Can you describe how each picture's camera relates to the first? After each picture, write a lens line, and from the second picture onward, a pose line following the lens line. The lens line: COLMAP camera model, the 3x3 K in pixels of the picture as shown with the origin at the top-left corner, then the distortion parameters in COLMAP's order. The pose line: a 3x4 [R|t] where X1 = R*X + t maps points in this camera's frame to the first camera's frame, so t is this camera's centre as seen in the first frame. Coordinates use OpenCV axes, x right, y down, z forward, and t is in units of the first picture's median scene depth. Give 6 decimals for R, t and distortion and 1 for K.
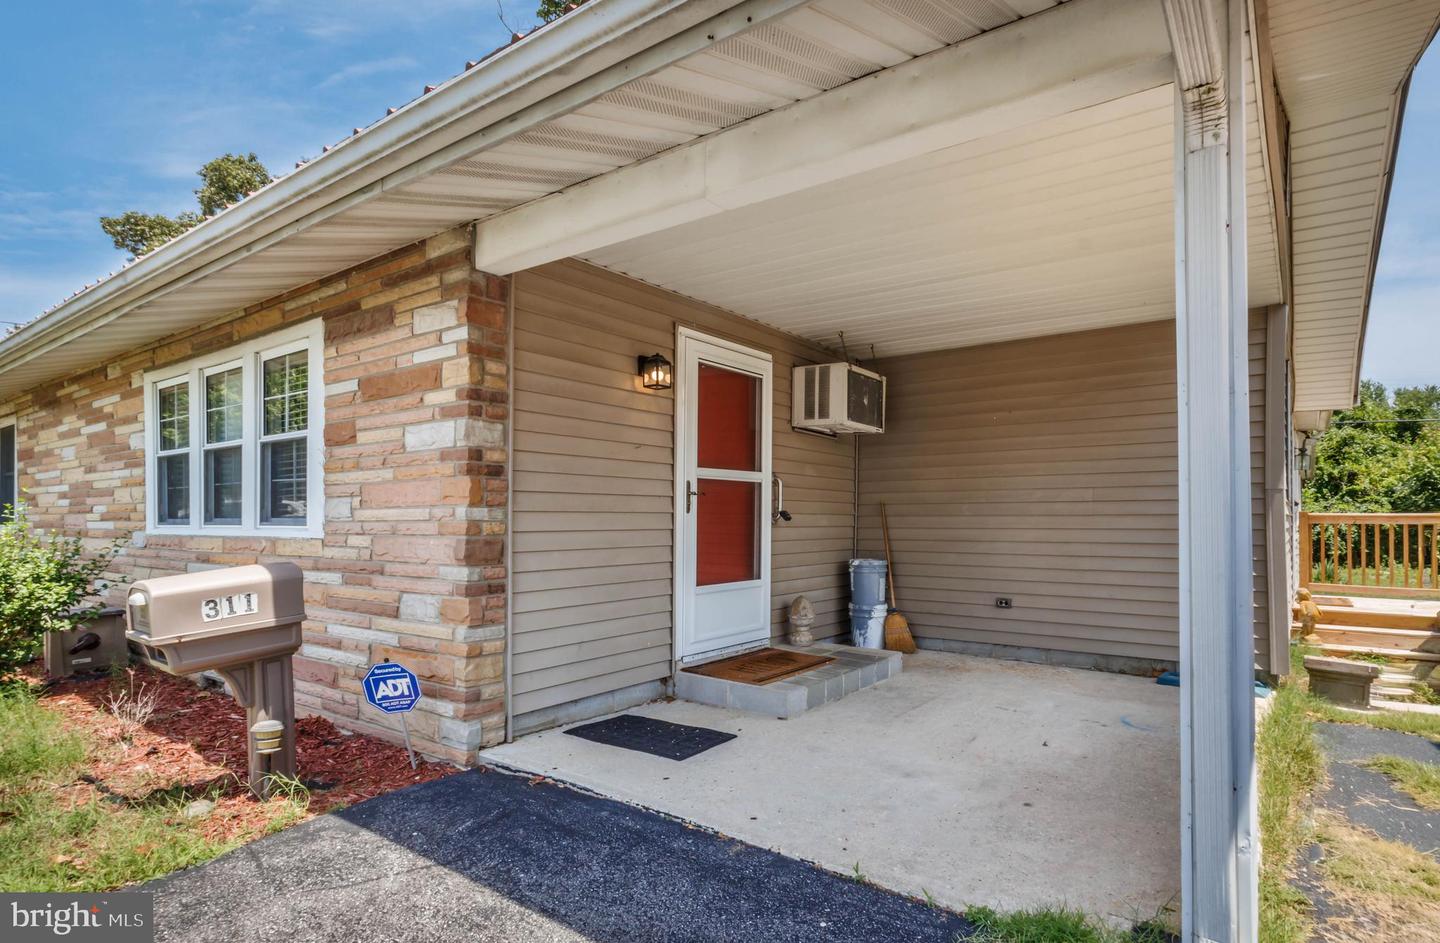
lens RADIAL K [[788.5, 0, 697.6], [0, 788.5, 513.3], [0, 0, 1]] dist [0.000511, 0.001105]
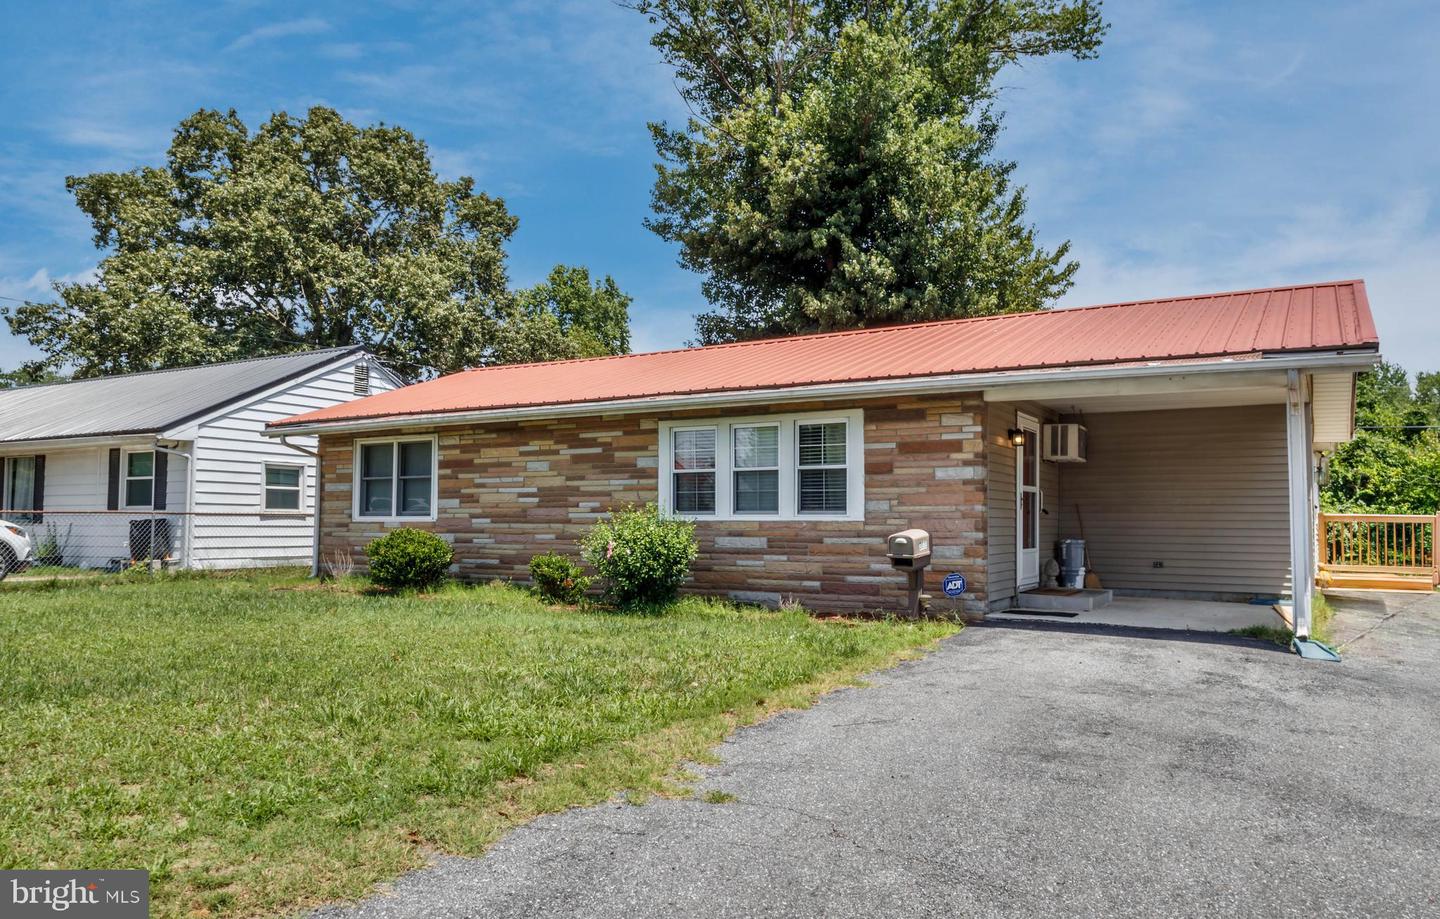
lens RADIAL K [[1014.8, 0, 722.5], [0, 1014.8, 460.9], [0, 0, 1]] dist [-0.001112, -0.001173]
pose [[0.992472, 0.012475, 0.121831, -0.848236], [-0.006028, 0.998569, -0.053142, 0.014330], [-0.122319, 0.052008, 0.991127, -1.104107]]
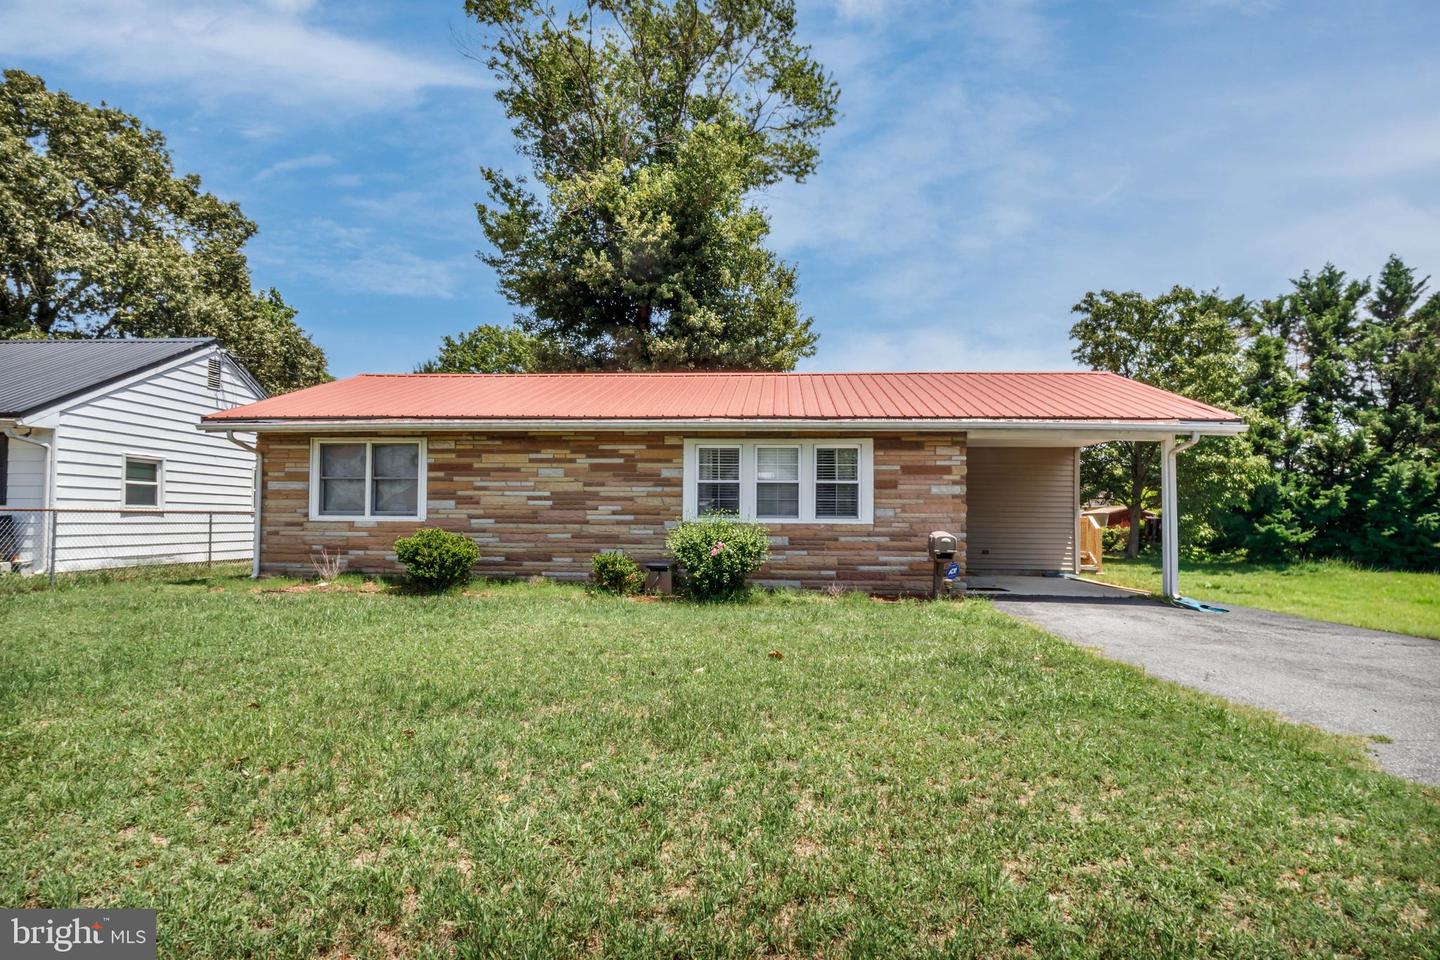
lens RADIAL K [[790.2, 0, 715.5], [0, 790.2, 487.8], [0, 0, 1]] dist [0.002840, 0.001473]
pose [[0.830822, 0.029001, 0.555782, -1.755498], [-0.014495, 0.999430, -0.030482, -0.000401], [-0.556349, 0.017269, 0.830769, -0.650594]]
